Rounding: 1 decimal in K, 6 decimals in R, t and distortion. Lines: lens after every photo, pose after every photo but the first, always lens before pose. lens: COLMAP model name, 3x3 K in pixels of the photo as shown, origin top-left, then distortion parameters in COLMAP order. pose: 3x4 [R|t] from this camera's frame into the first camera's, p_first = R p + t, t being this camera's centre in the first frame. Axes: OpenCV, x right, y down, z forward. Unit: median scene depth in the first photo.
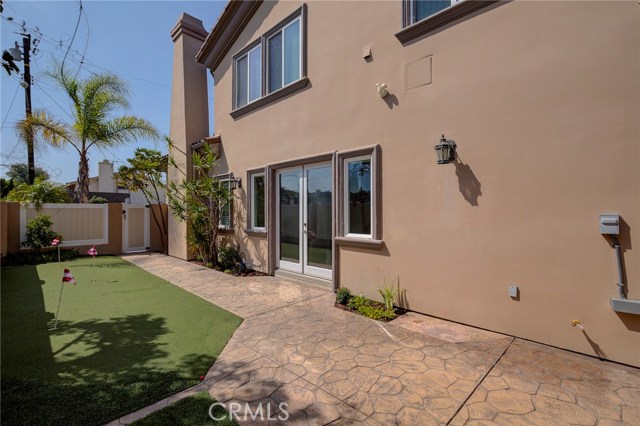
lens RADIAL K [[295.0, 0, 318.8], [0, 295.0, 207.7], [0, 0, 1]] dist [-0.000653, 0.000005]
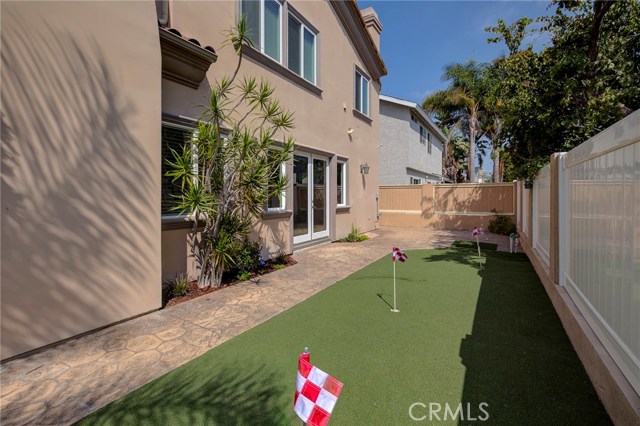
lens RADIAL K [[291.9, 0, 318.9], [0, 291.9, 199.7], [0, 0, 1]] dist [0.001152, 0.000318]
pose [[-0.241306, 0.000559, 0.970449, -1.140680], [0.001297, 0.999999, -0.000254, 0.046170], [-0.970448, 0.001198, -0.241307, 1.151933]]
